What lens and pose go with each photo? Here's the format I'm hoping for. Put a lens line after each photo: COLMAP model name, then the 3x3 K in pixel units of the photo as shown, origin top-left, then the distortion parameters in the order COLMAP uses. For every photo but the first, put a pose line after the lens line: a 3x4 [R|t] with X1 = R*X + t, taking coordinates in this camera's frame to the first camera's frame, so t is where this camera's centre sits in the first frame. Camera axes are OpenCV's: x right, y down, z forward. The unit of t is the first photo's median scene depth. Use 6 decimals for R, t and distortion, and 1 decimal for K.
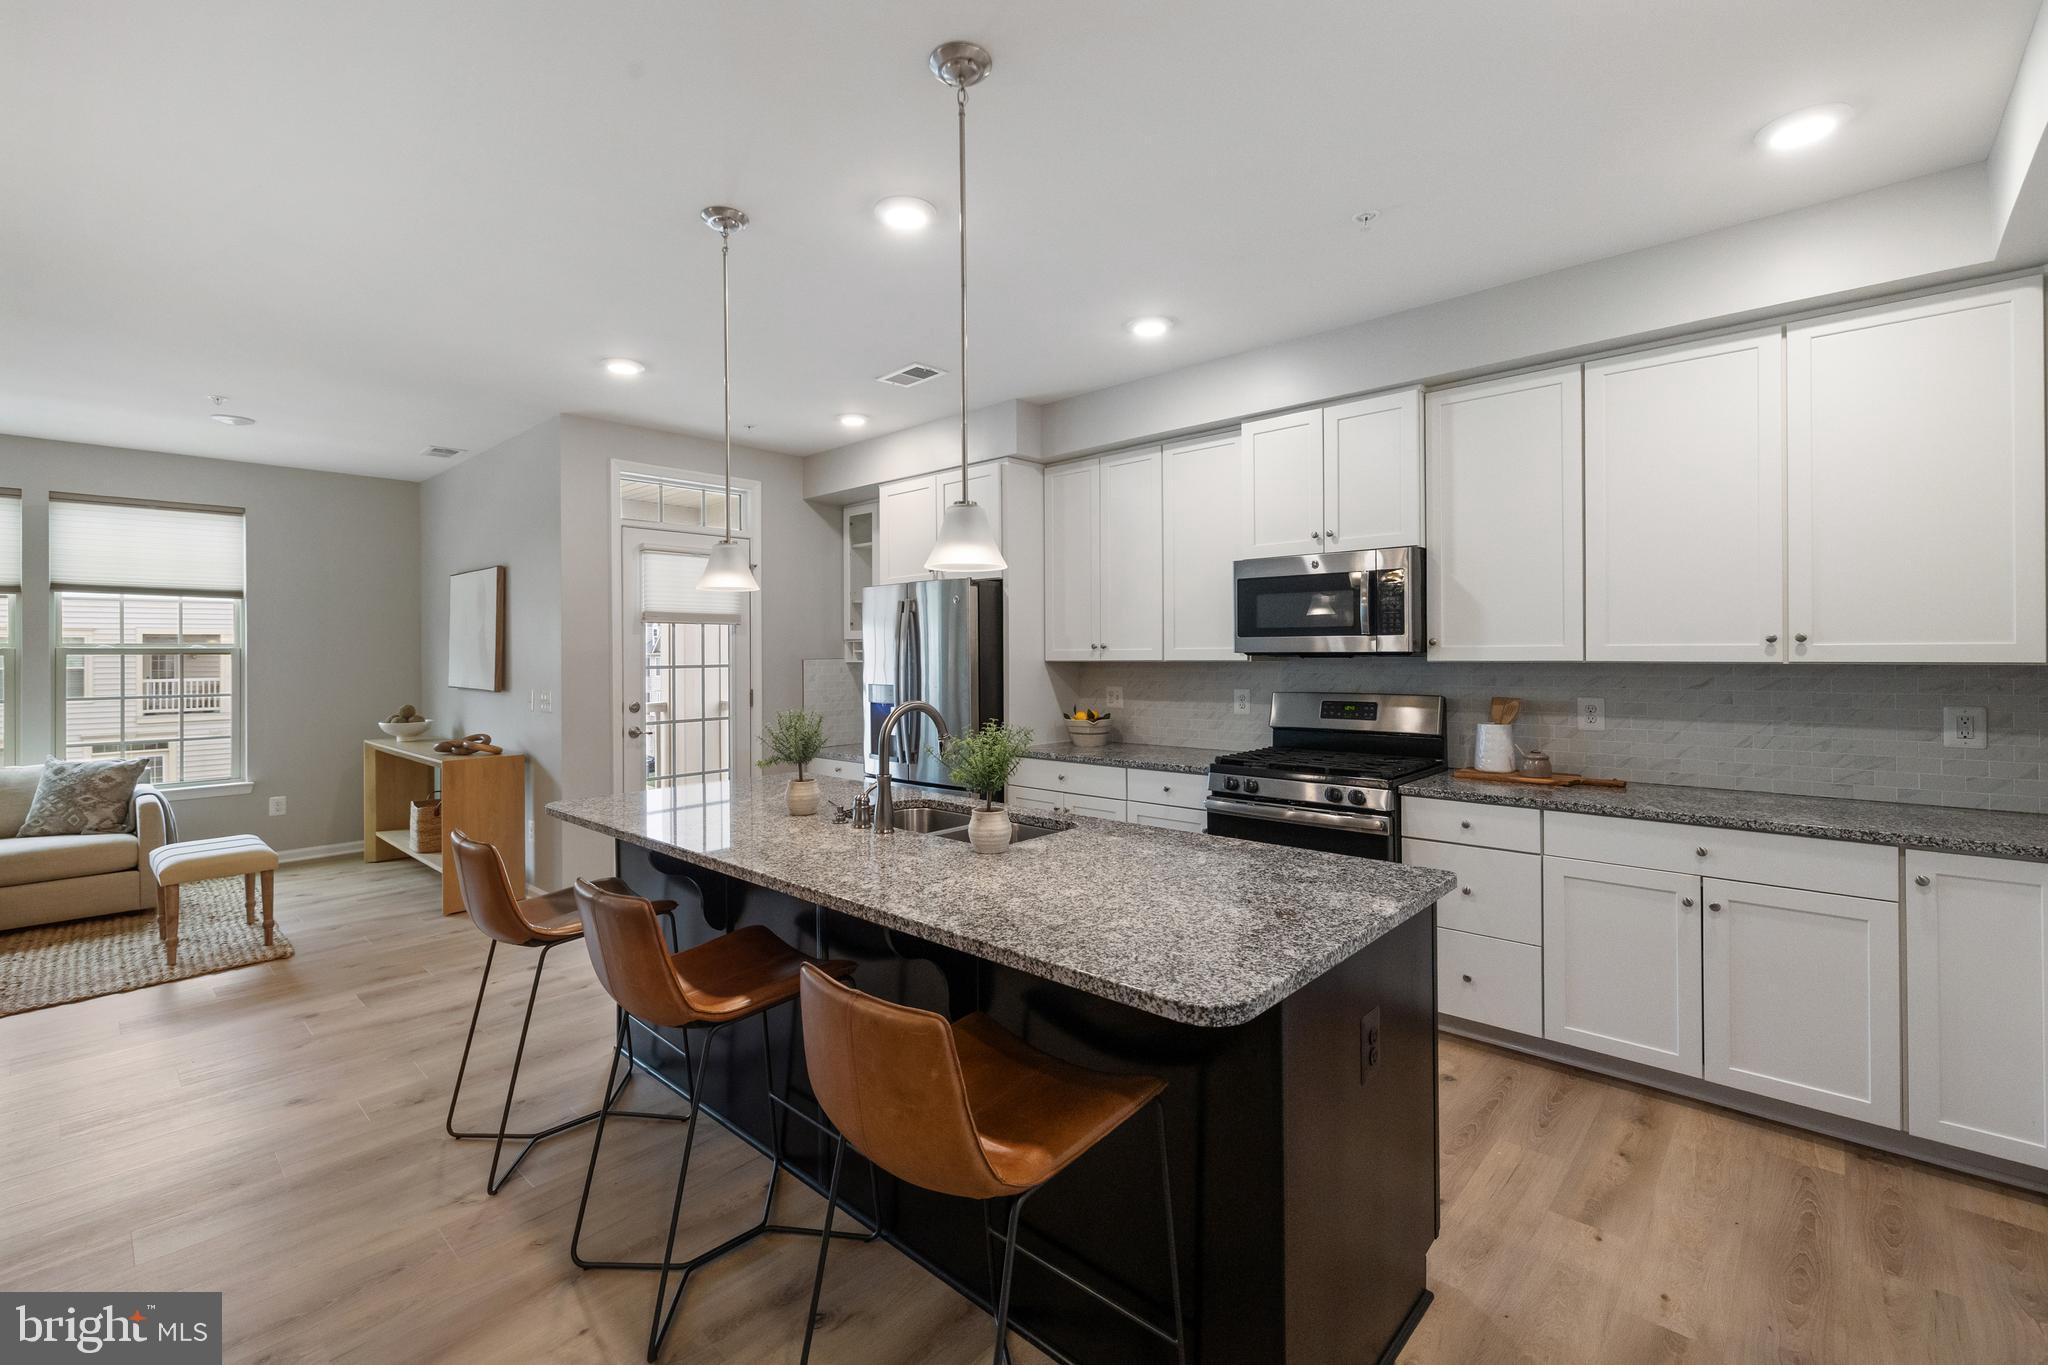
lens RADIAL K [[883.7, 0, 1022.9], [0, 883.7, 663.3], [0, 0, 1]] dist [0.003842, 0.000432]
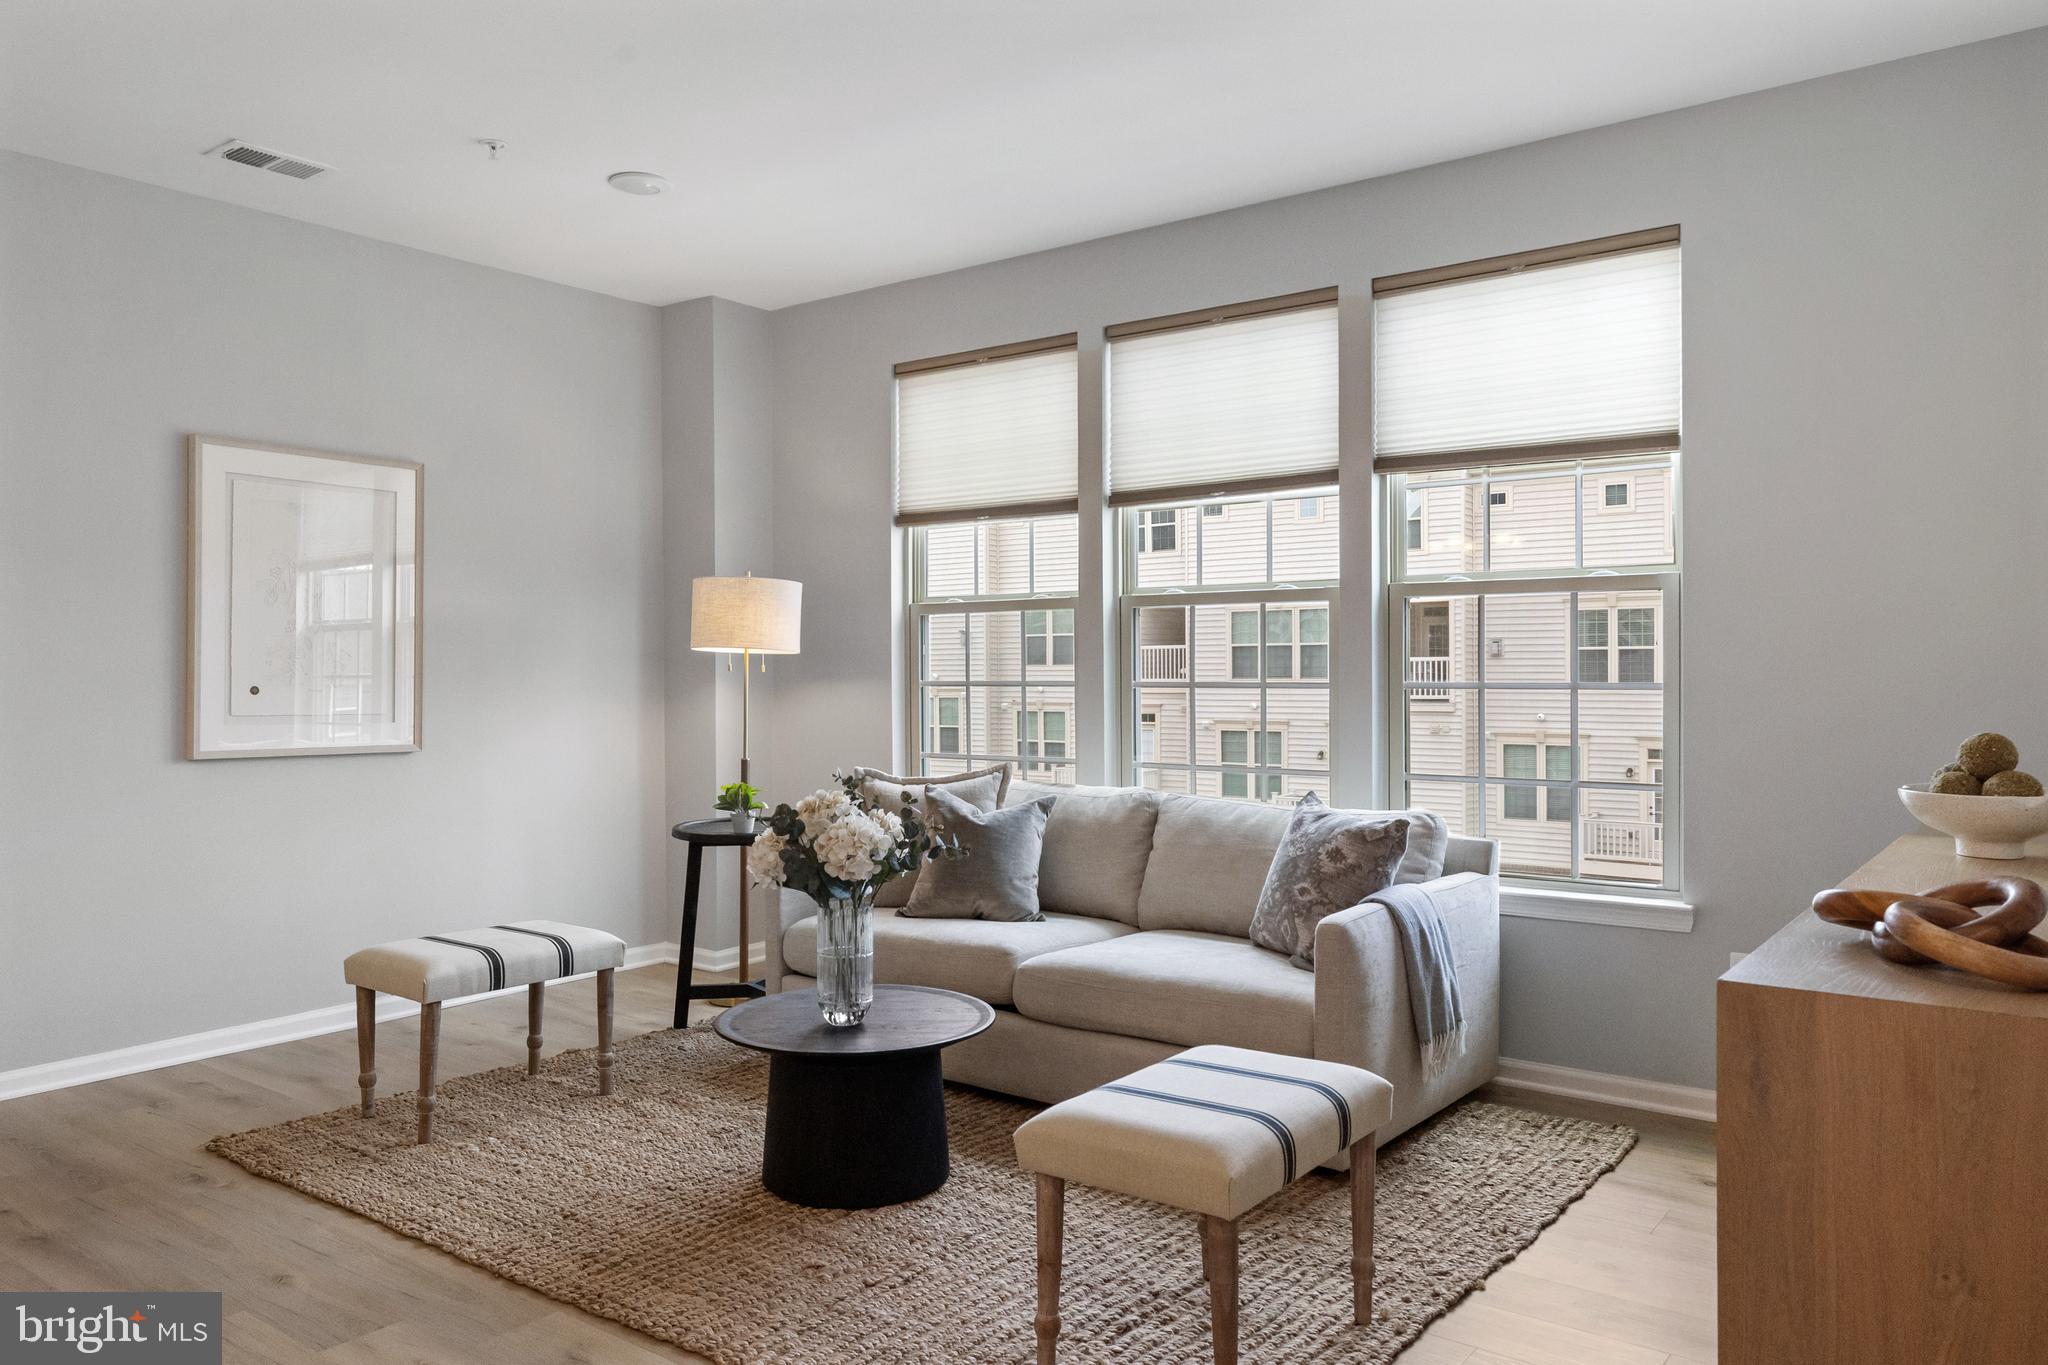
lens RADIAL K [[1415.0, 0, 962.6], [0, 1415.0, 684.1], [0, 0, 1]] dist [-0.007402, -0.004848]
pose [[0.083947, 0.014564, -0.996364, -0.382095], [-0.006203, 0.999881, 0.014093, 0.039479], [0.996451, 0.004998, 0.084028, 0.902964]]
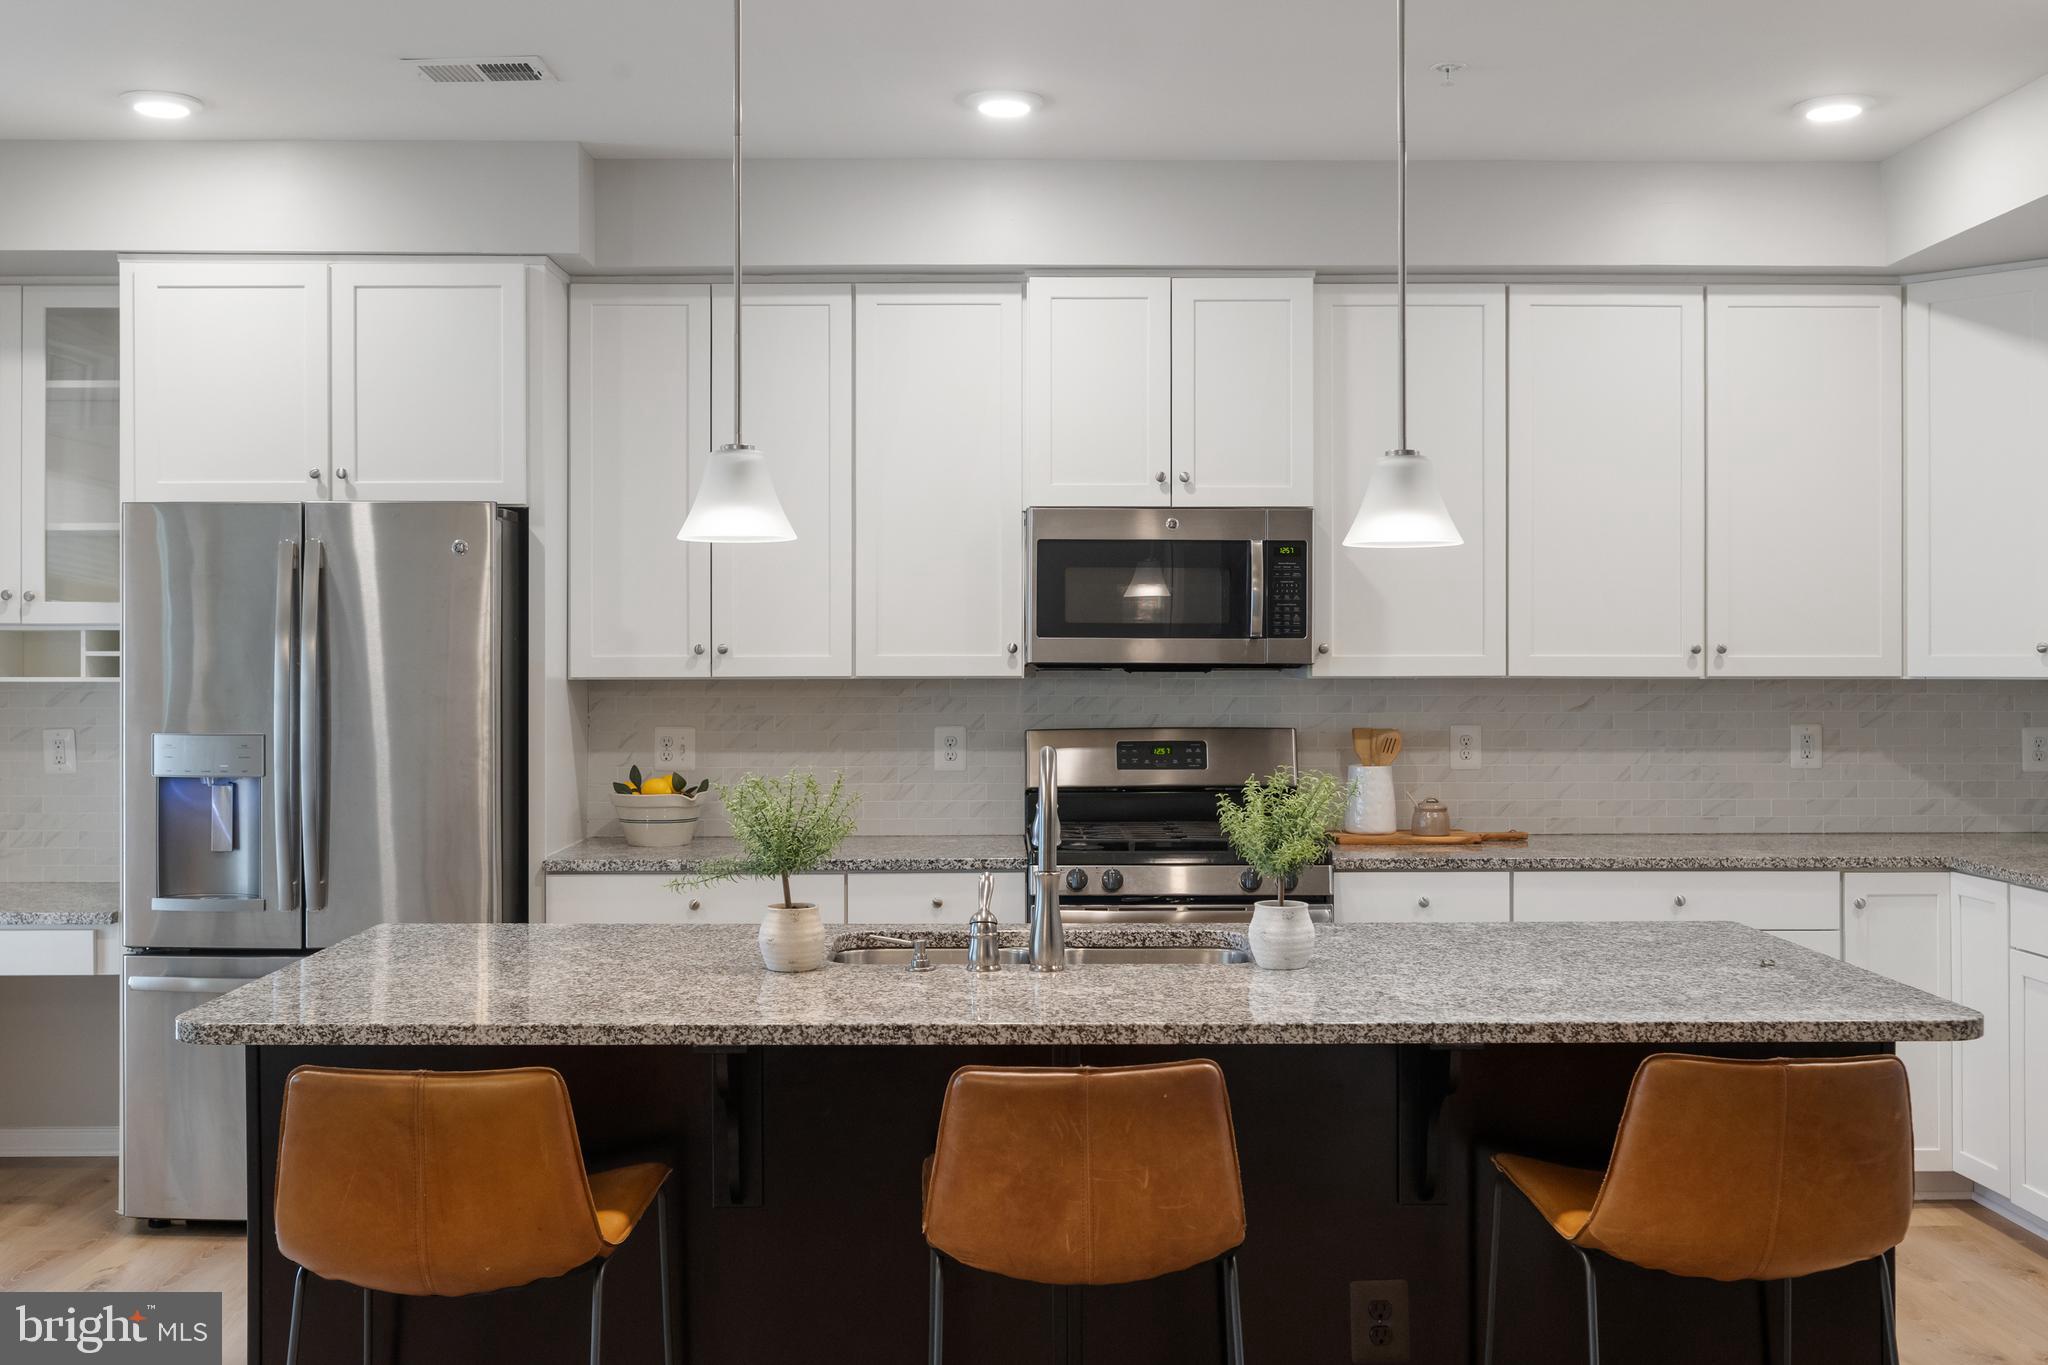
lens RADIAL K [[2025.7, 0, 1031.2], [0, 2025.7, 666.1], [0, 0, 1]] dist [0.004984, 0.000000]
pose [[0.721279, 0.000880, 0.692644, -0.690379], [0.003477, 0.999982, -0.004891, -0.003111], [-0.692636, 0.005936, 0.721263, 0.021364]]
